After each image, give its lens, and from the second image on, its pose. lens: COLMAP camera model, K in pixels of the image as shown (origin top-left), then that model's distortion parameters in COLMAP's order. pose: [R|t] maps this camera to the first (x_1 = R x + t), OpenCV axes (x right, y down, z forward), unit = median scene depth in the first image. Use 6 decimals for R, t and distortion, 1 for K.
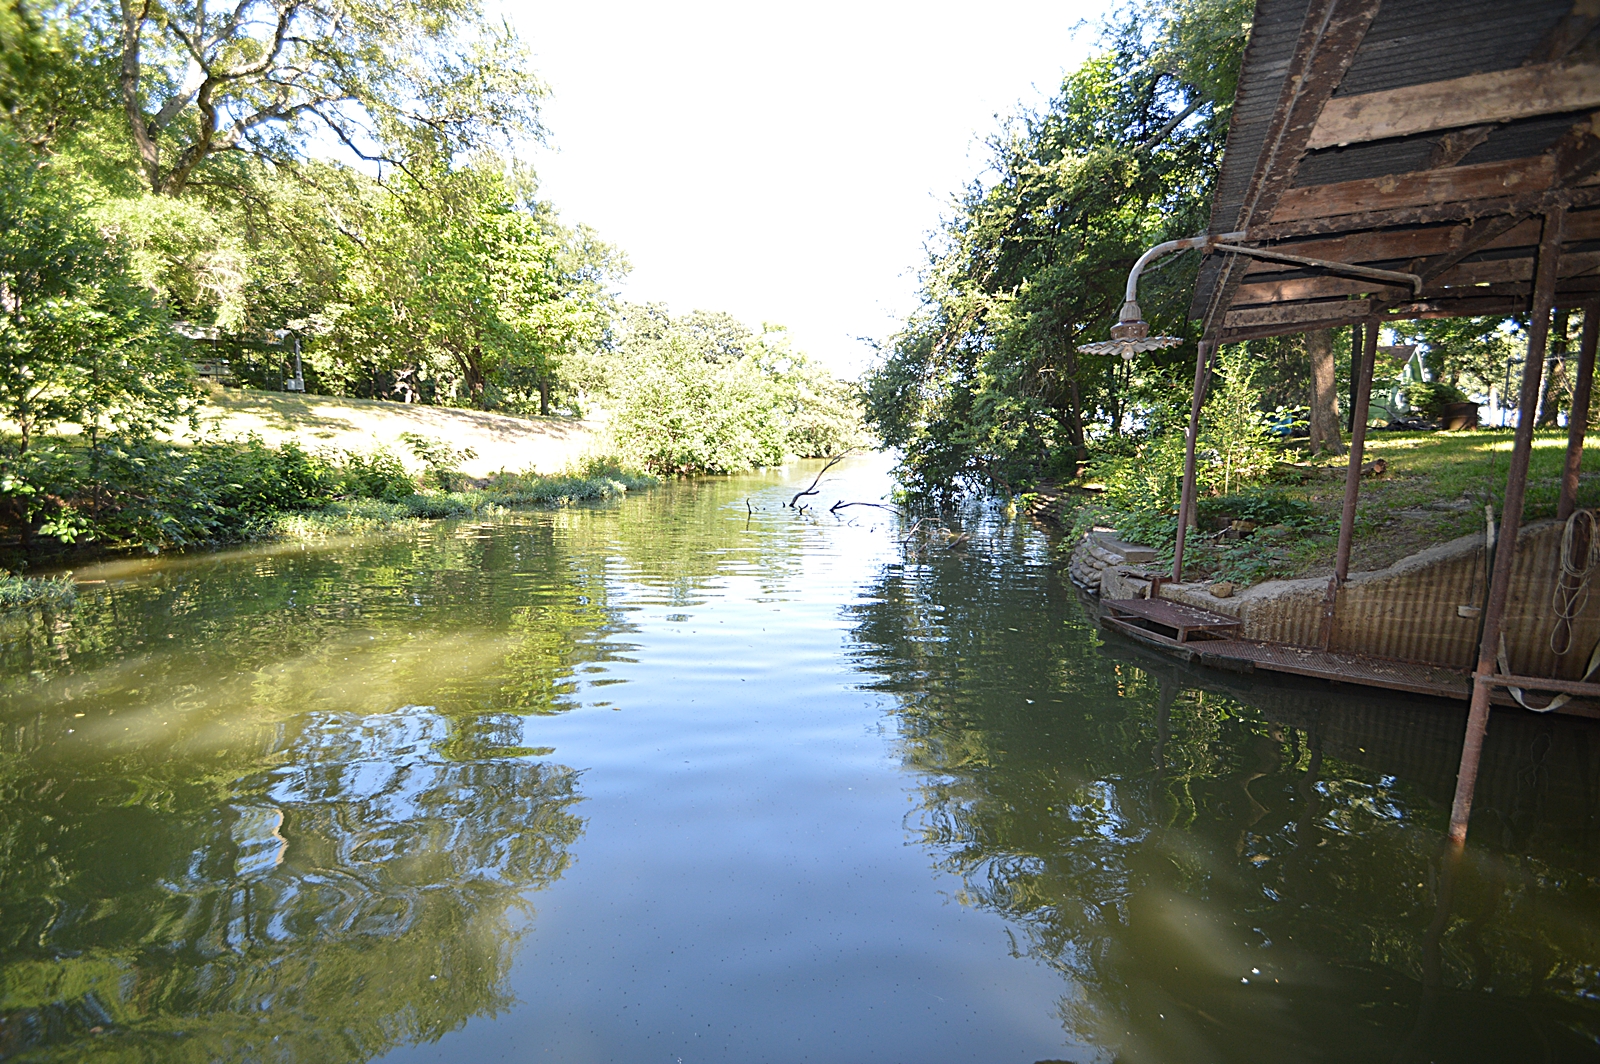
lens RADIAL K [[687.9, 0, 801.1], [0, 687.9, 534.2], [0, 0, 1]] dist [-0.003265, -0.000740]
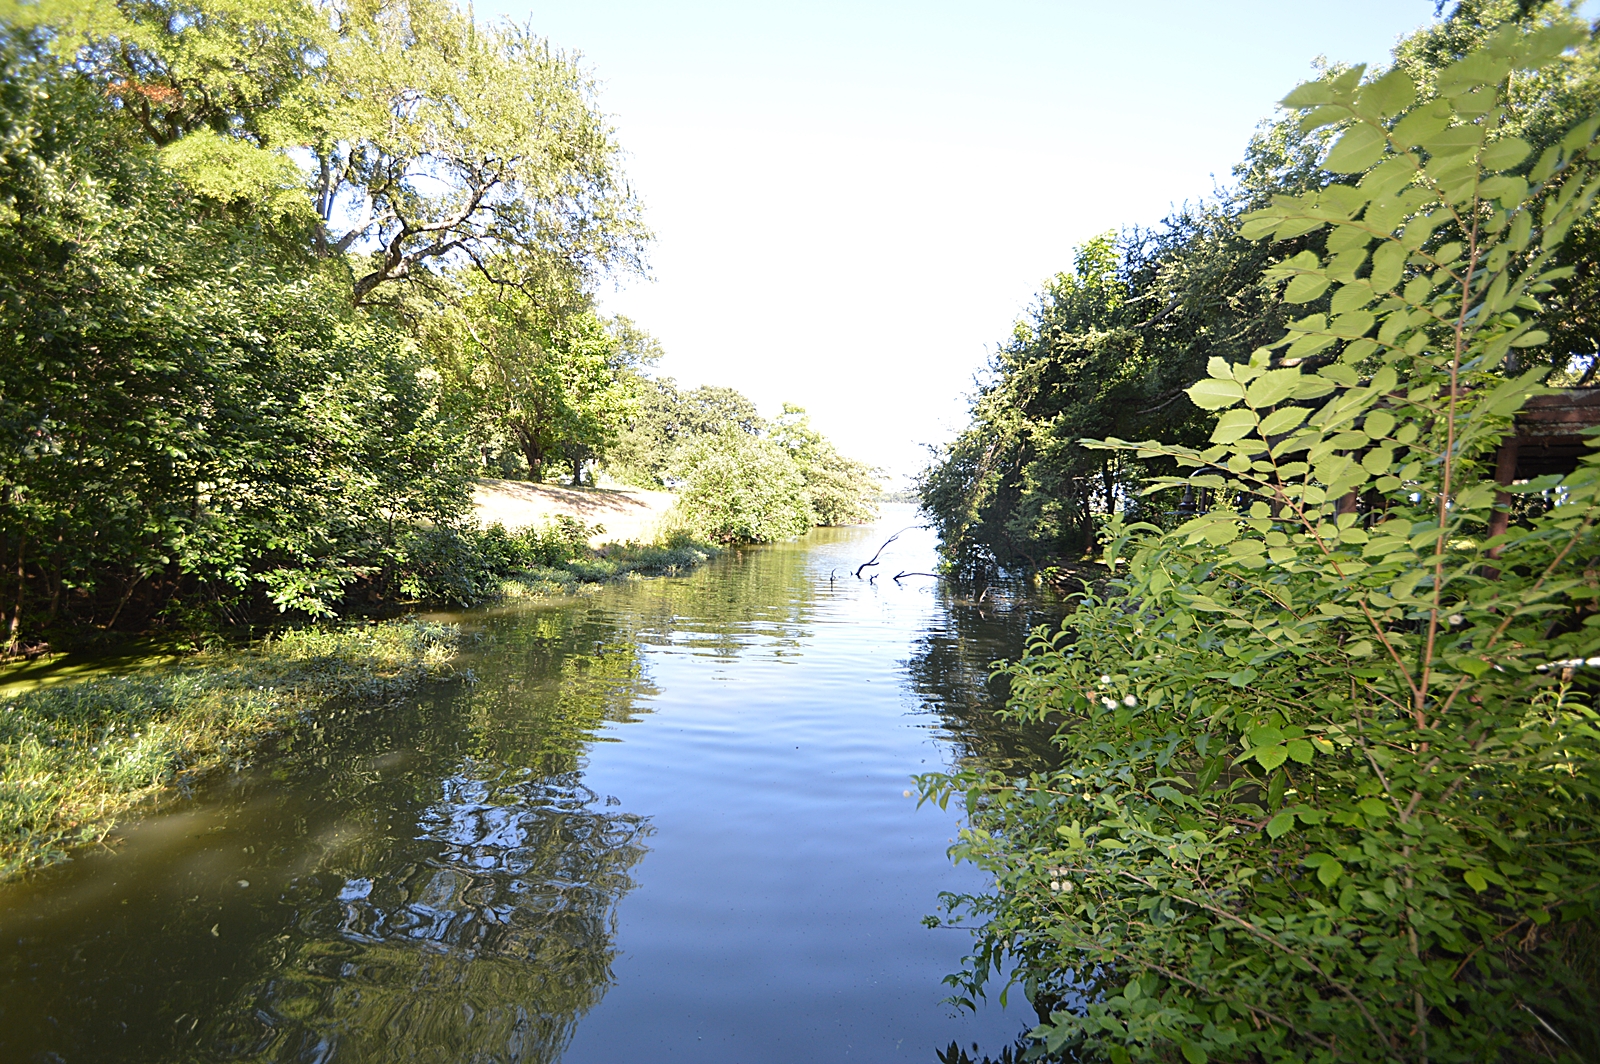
lens RADIAL K [[687.9, 0, 798.8], [0, 687.9, 531.3], [0, 0, 1]] dist [-0.003265, -0.000740]
pose [[0.999342, 0.011739, 0.034310, -0.115205], [-0.008445, 0.995478, -0.094620, -0.001201], [-0.035265, 0.094268, 0.994922, -0.153214]]
